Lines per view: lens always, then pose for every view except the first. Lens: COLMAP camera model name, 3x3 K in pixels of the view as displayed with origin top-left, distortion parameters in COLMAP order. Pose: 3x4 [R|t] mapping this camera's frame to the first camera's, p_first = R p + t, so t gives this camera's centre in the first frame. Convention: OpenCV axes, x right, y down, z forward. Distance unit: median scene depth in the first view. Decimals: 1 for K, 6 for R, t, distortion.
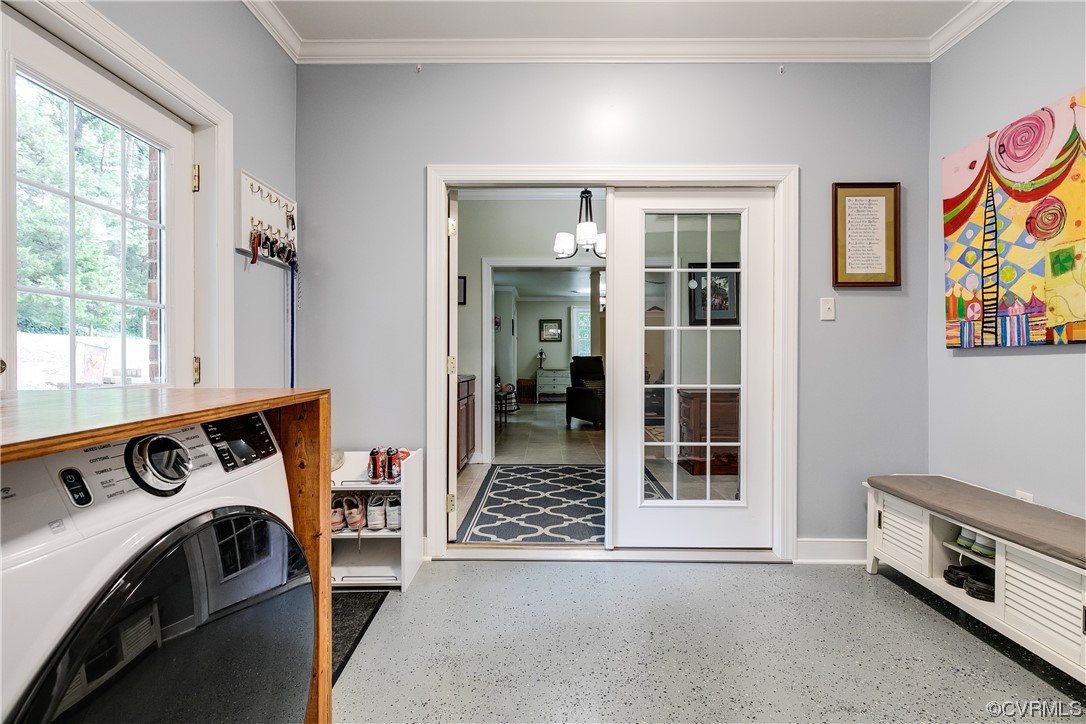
lens RADIAL K [[501.0, 0, 542.3], [0, 501.0, 357.1], [0, 0, 1]] dist [0.001068, 0.000190]
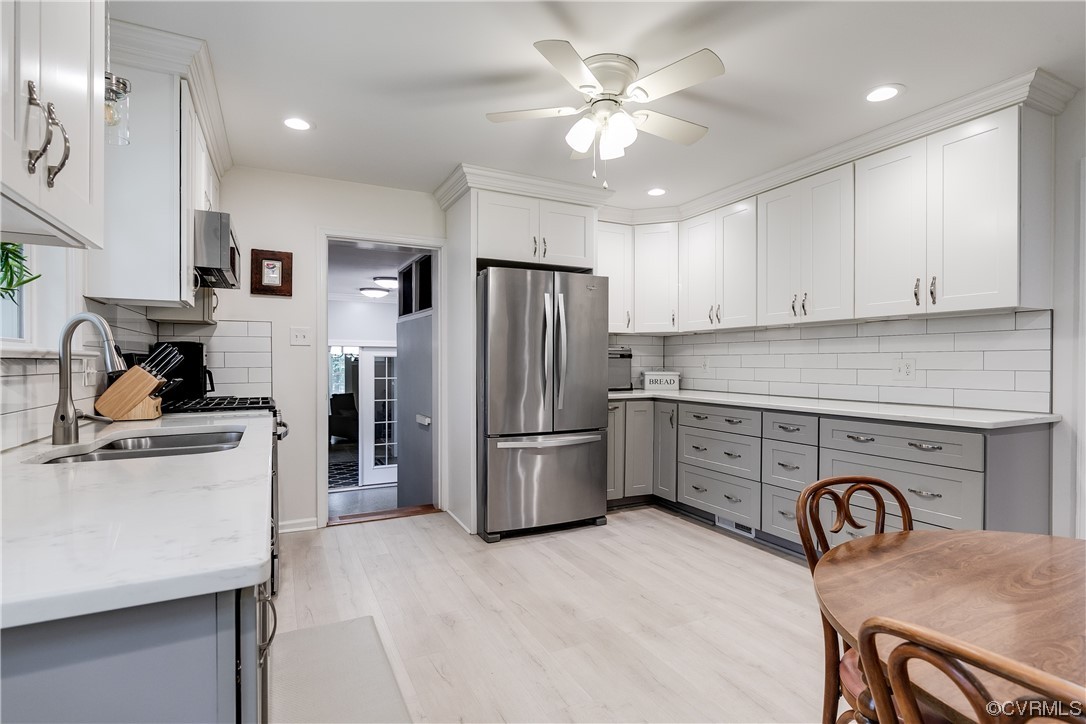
lens RADIAL K [[526.6, 0, 544.7], [0, 526.6, 364.7], [0, 0, 1]] dist [0.000155, -0.000181]
pose [[0.887485, -0.001150, 0.460835, -0.098470], [0.000569, 0.999999, 0.001399, -0.090652], [-0.460836, -0.000979, 0.887485, -0.660829]]
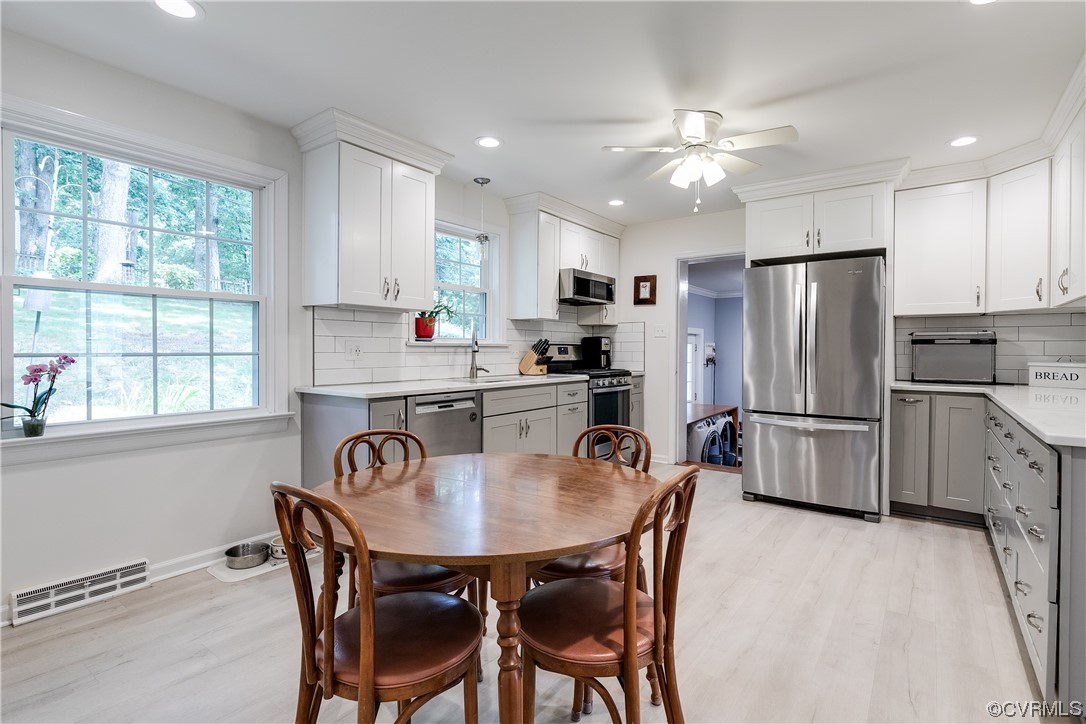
lens RADIAL K [[520.6, 0, 554.9], [0, 520.6, 350.4], [0, 0, 1]] dist [-0.001701, -0.000904]
pose [[0.814943, 0.005618, -0.579515, 0.202210], [-0.005637, 0.999983, 0.001768, -0.090121], [0.579514, 0.001826, 0.814960, -0.779133]]
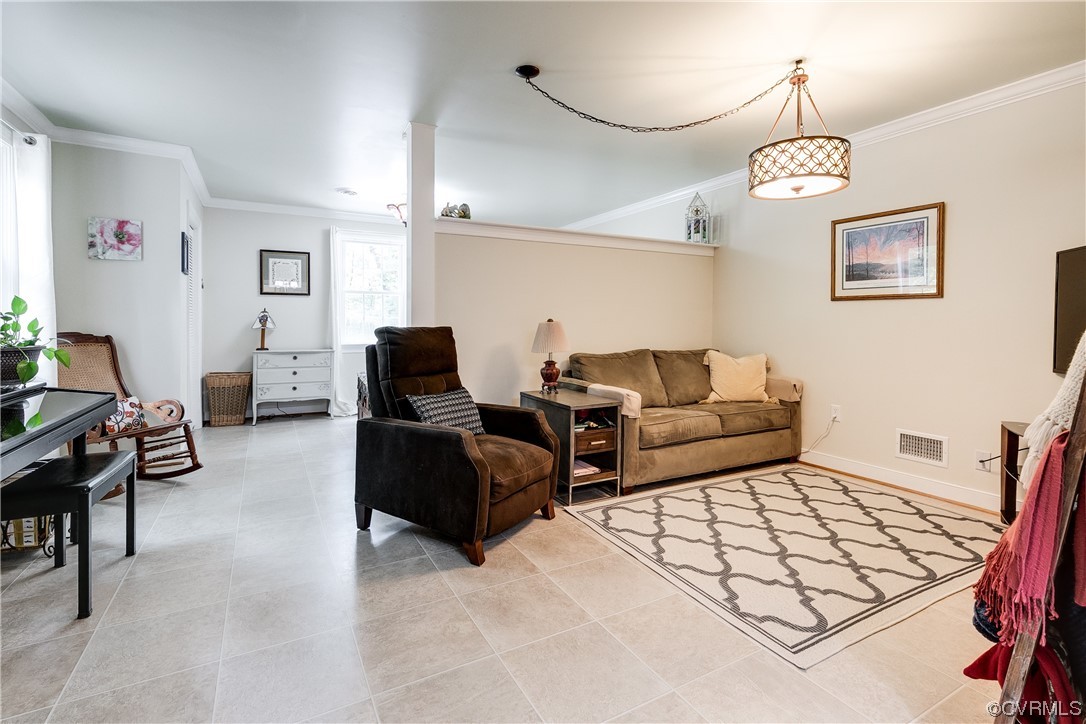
lens RADIAL K [[508.5, 0, 554.3], [0, 508.5, 324.4], [0, 0, 1]] dist [0.002020, 0.000194]
pose [[0.865989, 0.002186, 0.500059, -0.007356], [-0.002263, 0.999997, -0.000452, -0.004110], [-0.500059, -0.000741, 0.865991, 0.648633]]
